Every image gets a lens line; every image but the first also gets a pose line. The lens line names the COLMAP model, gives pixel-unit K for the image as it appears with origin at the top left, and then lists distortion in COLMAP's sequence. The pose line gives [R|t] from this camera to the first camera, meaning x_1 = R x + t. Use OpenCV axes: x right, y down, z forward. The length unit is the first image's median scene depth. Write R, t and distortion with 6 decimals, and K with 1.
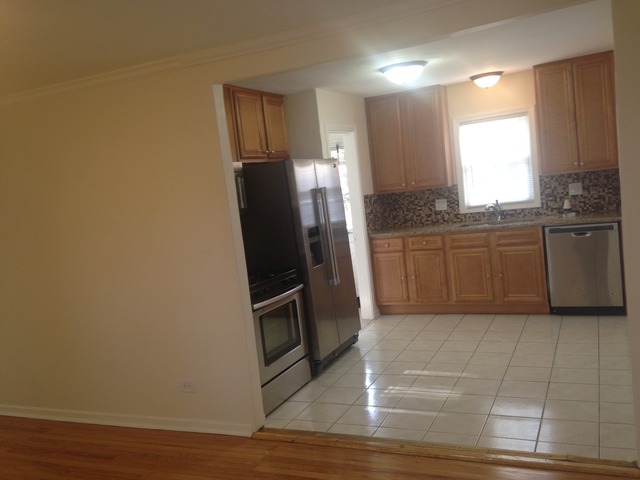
lens RADIAL K [[578.7, 0, 322.1], [0, 578.7, 241.3], [0, 0, 1]] dist [0.201189, -0.330558]
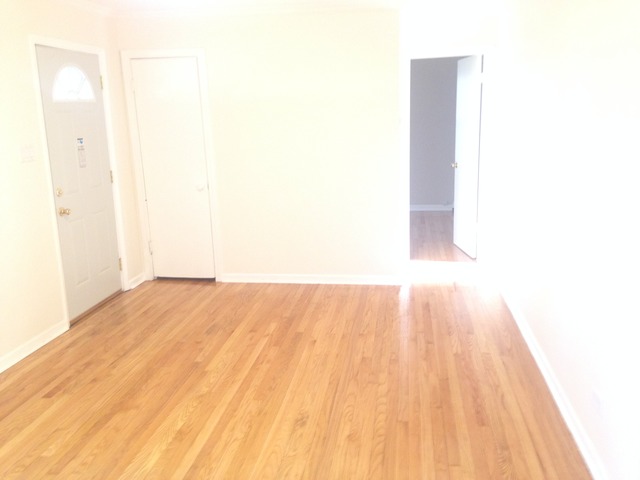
lens RADIAL K [[578.7, 0, 322.1], [0, 578.7, 241.3], [0, 0, 1]] dist [0.201189, -0.330558]
pose [[0.285990, 0.313382, -0.905539, 0.146383], [-0.100921, 0.949605, 0.296759, -0.055456], [0.952903, 0.006518, 0.303205, 0.339448]]
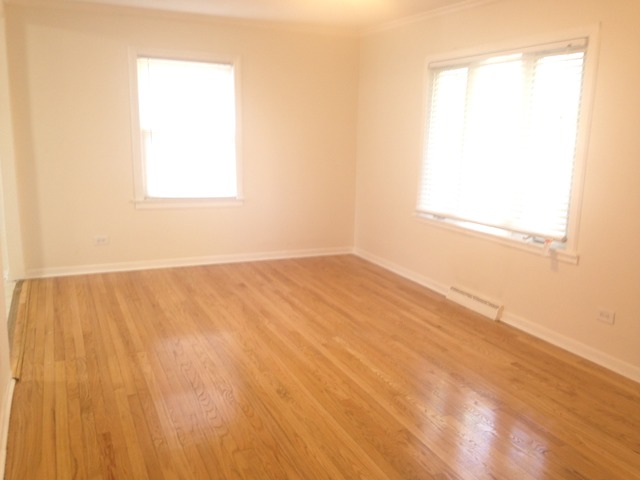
lens RADIAL K [[578.7, 0, 322.1], [0, 578.7, 241.3], [0, 0, 1]] dist [0.201189, -0.330558]
pose [[-0.753997, -0.031858, 0.656105, -0.650907], [0.129260, 0.972098, 0.195747, 0.008614], [-0.644035, 0.232400, -0.728841, 0.817462]]
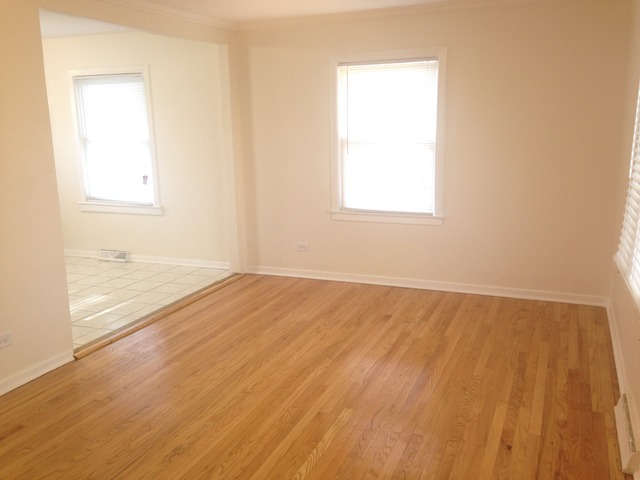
lens RADIAL K [[578.7, 0, 322.1], [0, 578.7, 241.3], [0, 0, 1]] dist [0.201189, -0.330558]
pose [[-0.039773, -0.086832, 0.995429, -0.731393], [0.125389, 0.987908, 0.091186, 0.052509], [-0.991310, 0.128443, -0.028404, 0.355466]]
